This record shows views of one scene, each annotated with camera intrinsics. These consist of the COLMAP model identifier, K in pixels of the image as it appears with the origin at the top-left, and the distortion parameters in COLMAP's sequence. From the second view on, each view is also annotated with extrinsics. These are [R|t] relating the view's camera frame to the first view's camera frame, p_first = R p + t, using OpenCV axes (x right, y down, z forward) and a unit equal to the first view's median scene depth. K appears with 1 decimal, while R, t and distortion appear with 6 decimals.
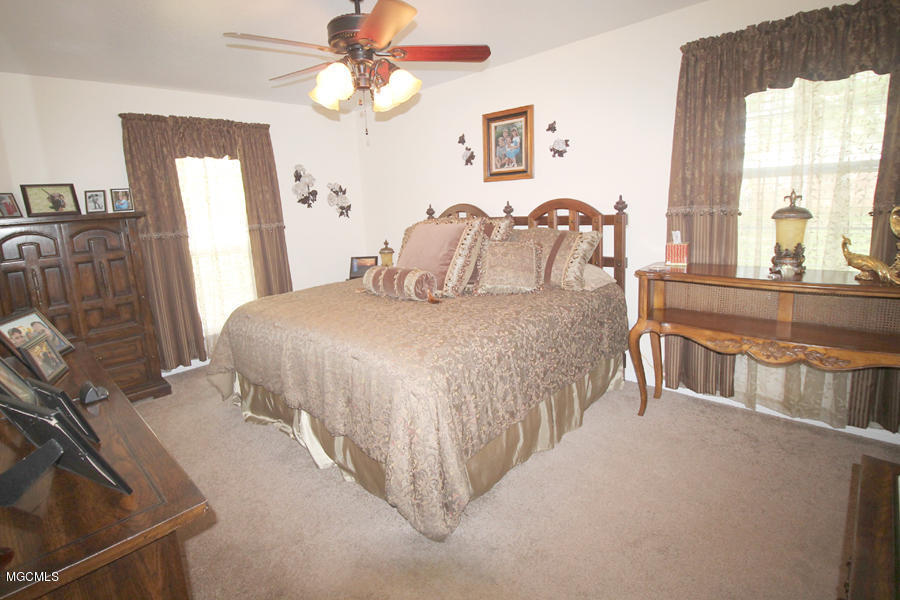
lens RADIAL K [[428.2, 0, 435.5], [0, 428.2, 285.8], [0, 0, 1]] dist [-0.002255, -0.000465]
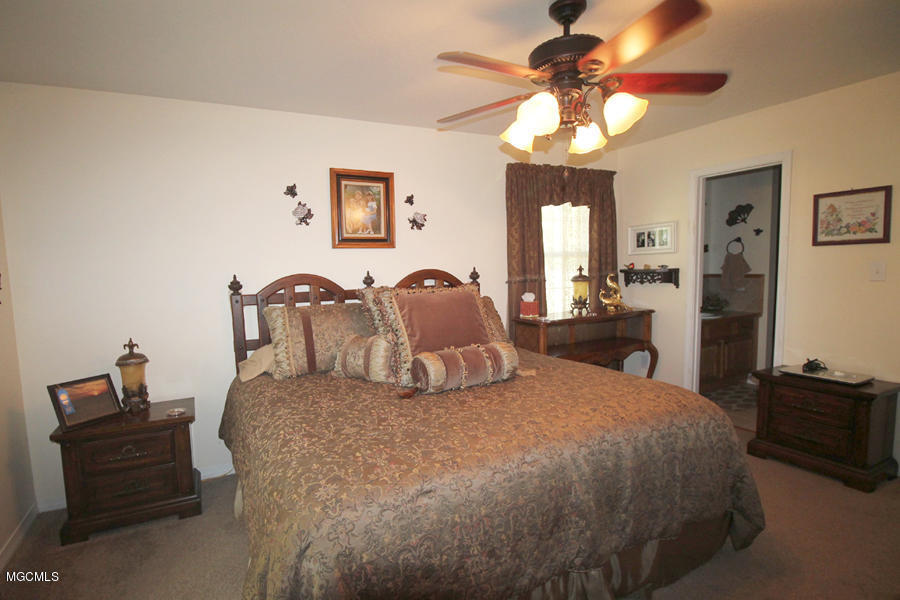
lens RADIAL K [[422.6, 0, 450.0], [0, 422.6, 300.0], [0, 0, 1]] dist [0.000238, -0.000095]
pose [[0.366163, -0.034793, 0.929900, -0.597749], [0.189890, 0.981067, -0.038064, -0.076819], [-0.910970, 0.190516, 0.365838, 0.559227]]
